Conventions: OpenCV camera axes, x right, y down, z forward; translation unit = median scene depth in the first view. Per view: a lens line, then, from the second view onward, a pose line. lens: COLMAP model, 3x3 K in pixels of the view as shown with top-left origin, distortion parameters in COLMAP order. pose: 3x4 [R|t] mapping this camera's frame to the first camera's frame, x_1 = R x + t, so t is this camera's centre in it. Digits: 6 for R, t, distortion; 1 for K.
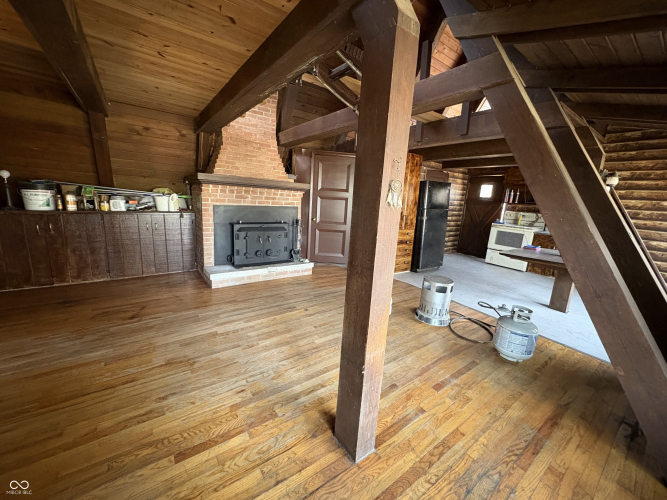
lens RADIAL K [[265.0, 0, 333.5], [0, 265.0, 250.0], [0, 0, 1]] dist [-0.000447, -0.000370]
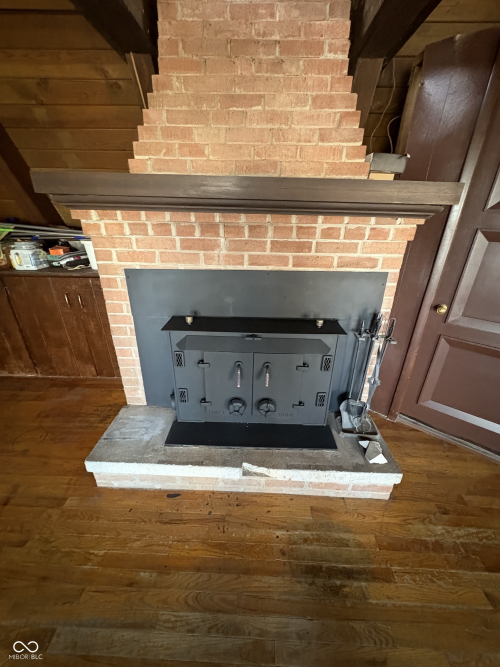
lens RADIAL K [[265.0, 0, 251.8], [0, 265.0, 333.7], [0, 0, 1]] dist [-0.000447, -0.000370]
pose [[0.785142, 0.215265, -0.580701, -0.071553], [-0.092133, 0.967814, 0.234197, -0.163227], [0.612424, -0.130376, 0.779704, 0.712782]]
